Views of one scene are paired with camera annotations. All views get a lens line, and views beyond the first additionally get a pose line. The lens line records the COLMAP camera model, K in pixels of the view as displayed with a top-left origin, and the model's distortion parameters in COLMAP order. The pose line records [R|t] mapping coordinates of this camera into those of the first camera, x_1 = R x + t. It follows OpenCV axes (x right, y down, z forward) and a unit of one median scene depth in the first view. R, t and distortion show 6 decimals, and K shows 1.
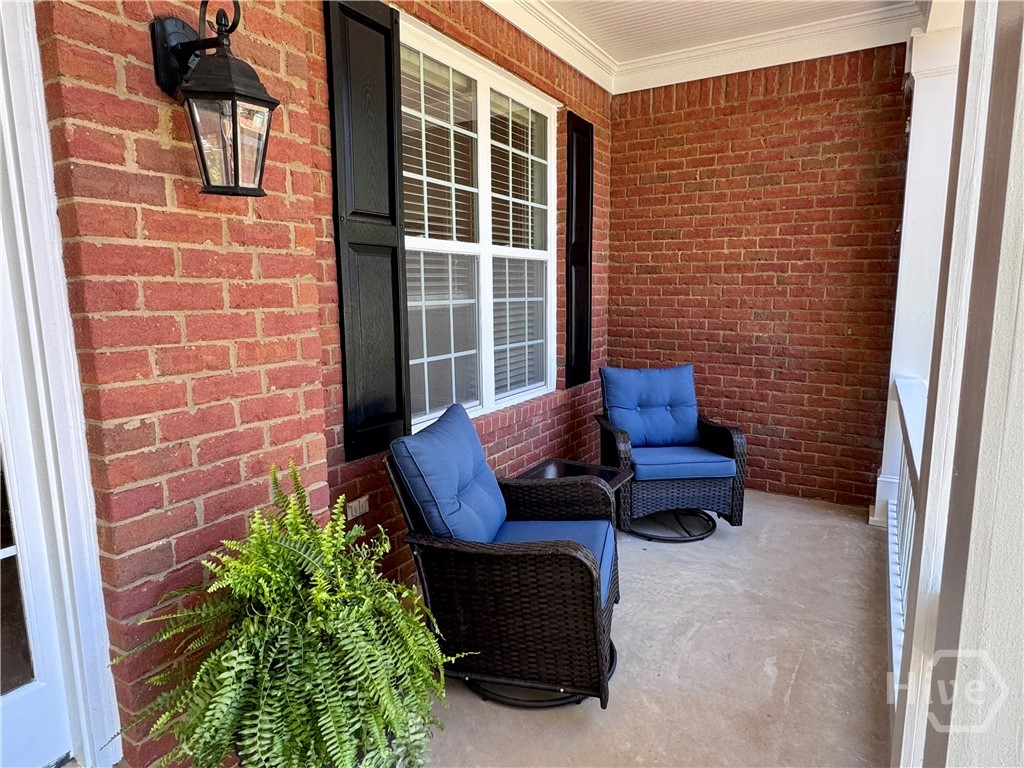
lens RADIAL K [[604.1, 0, 511.2], [0, 604.1, 382.7], [0, 0, 1]] dist [-0.004020, 0.002044]
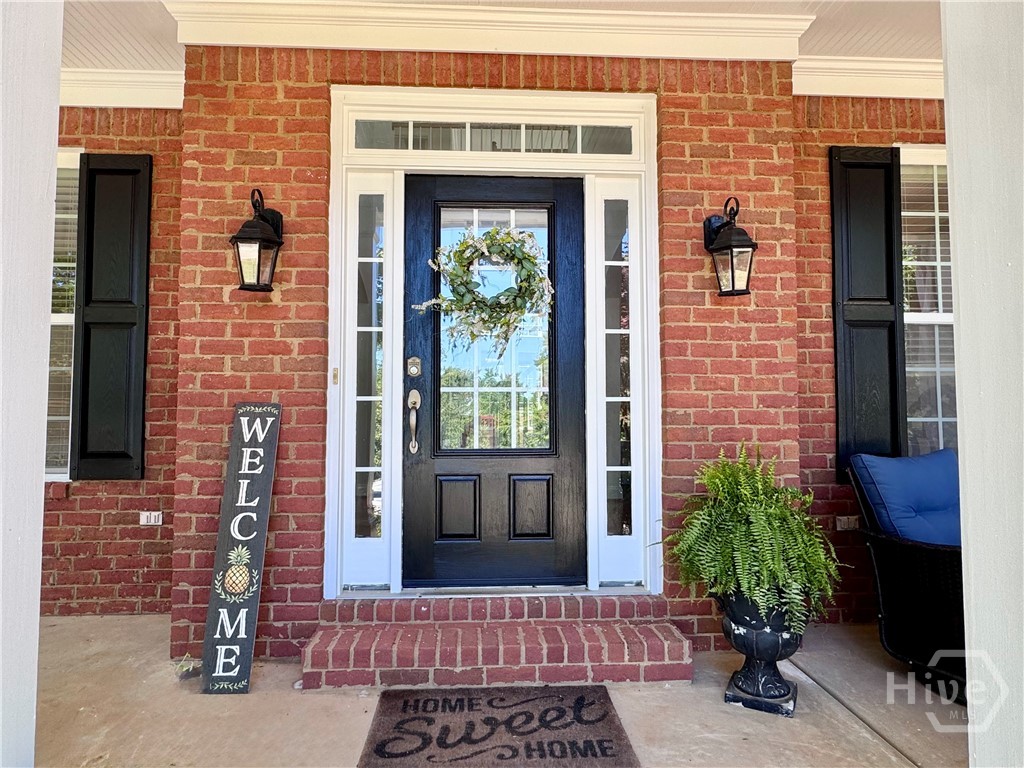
lens RADIAL K [[604.1, 0, 504.5], [0, 604.1, 379.7], [0, 0, 1]] dist [-0.004020, 0.002044]
pose [[0.559248, -0.034568, -0.828279, 0.612556], [-0.130395, 0.983025, -0.129068, 0.255100], [0.818681, 0.180185, 0.545248, -0.511565]]
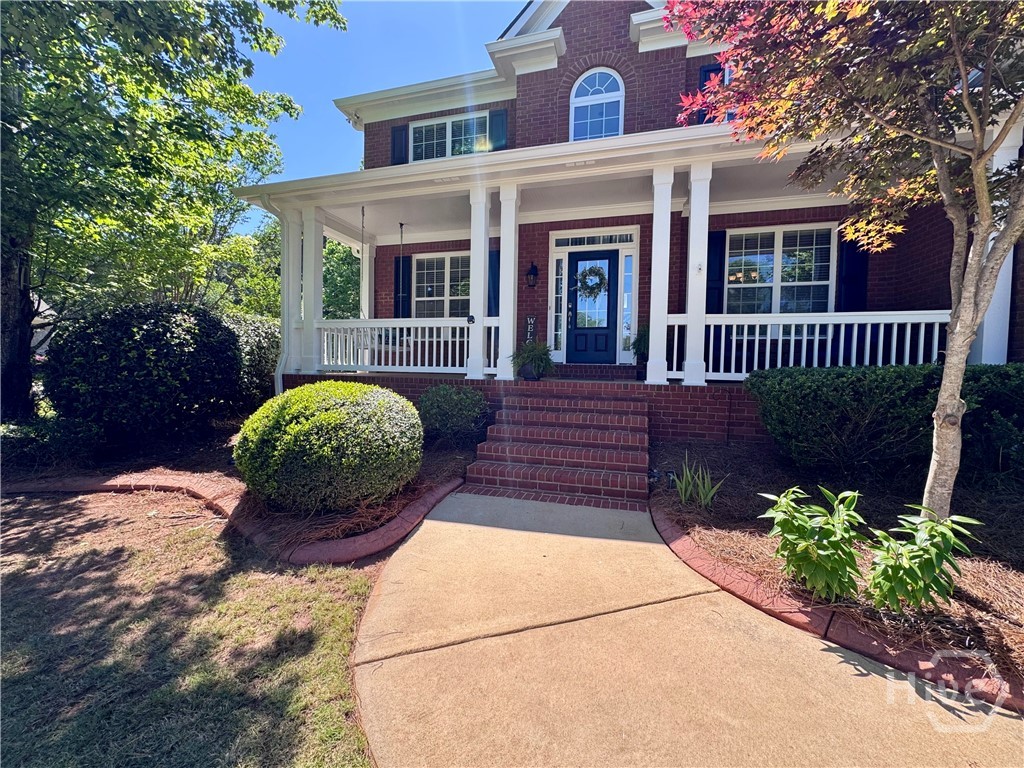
lens RADIAL K [[386.3, 0, 509.5], [0, 386.3, 383.2], [0, 0, 1]] dist [0.001000, -0.000118]
pose [[0.278286, 0.061129, -0.958551, 3.022548], [-0.162679, 0.986554, 0.015686, 0.933185], [0.946622, 0.151570, 0.284489, -1.512476]]
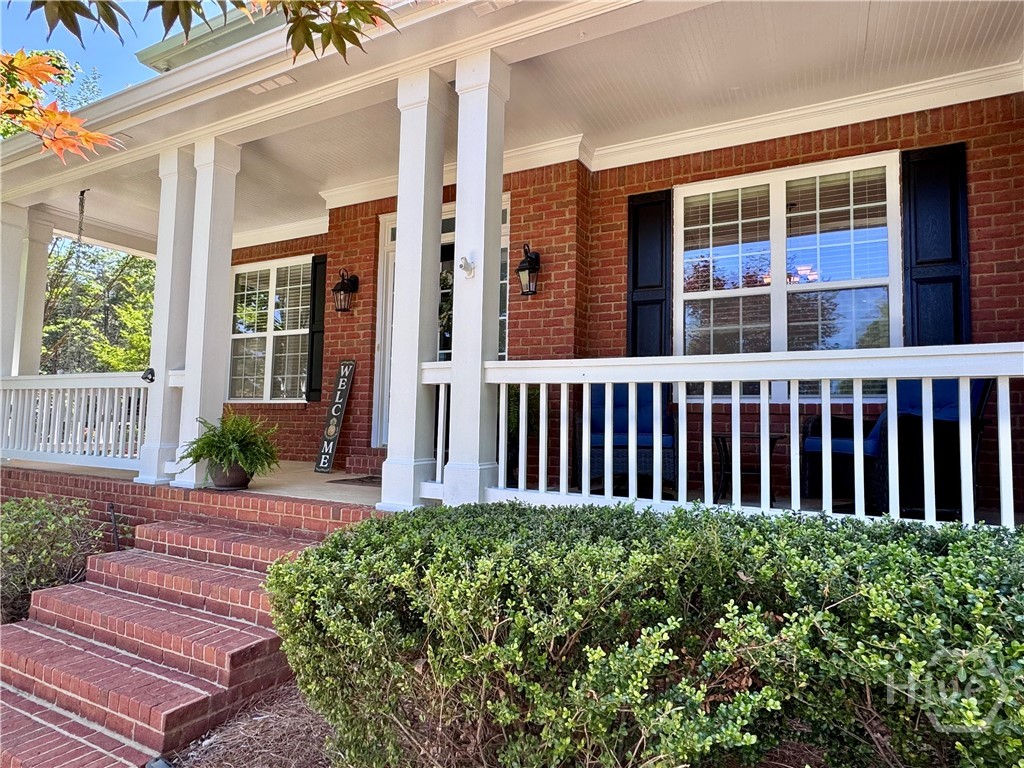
lens RADIAL K [[604.1, 0, 510.6], [0, 604.1, 377.4], [0, 0, 1]] dist [-0.004020, 0.002044]
pose [[0.060938, -0.064674, -0.996044, 2.719531], [-0.169954, 0.982654, -0.074203, 0.409778], [0.983566, 0.173803, 0.048890, 0.695095]]
